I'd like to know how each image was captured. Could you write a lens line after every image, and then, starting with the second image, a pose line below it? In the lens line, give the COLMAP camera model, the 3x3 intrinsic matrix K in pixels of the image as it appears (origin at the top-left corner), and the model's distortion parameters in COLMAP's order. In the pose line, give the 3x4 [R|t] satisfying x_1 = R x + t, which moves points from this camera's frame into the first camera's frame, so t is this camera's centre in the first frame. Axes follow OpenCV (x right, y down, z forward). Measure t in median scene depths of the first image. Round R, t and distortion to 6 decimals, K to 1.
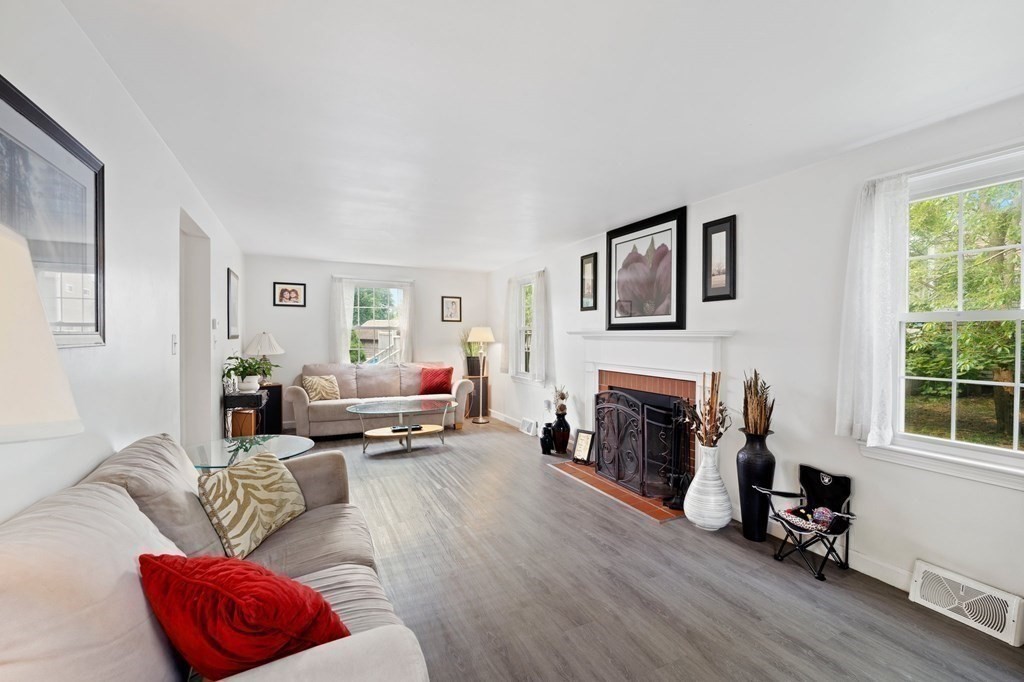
lens RADIAL K [[435.6, 0, 513.0], [0, 435.6, 336.8], [0, 0, 1]] dist [-0.014688, 0.000385]
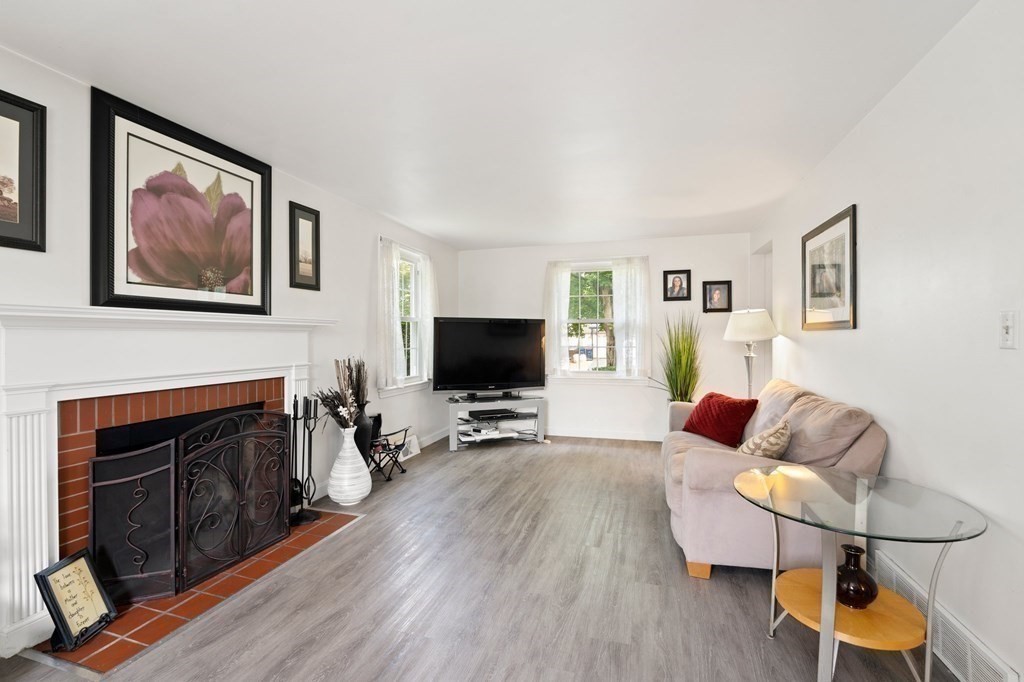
lens RADIAL K [[435.6, 0, 514.1], [0, 435.6, 339.2], [0, 0, 1]] dist [-0.014688, 0.000385]
pose [[-0.726931, -0.007039, 0.686674, -0.530231], [0.002115, 0.999920, 0.012488, 0.018049], [-0.686707, 0.010530, -0.726858, 1.356472]]
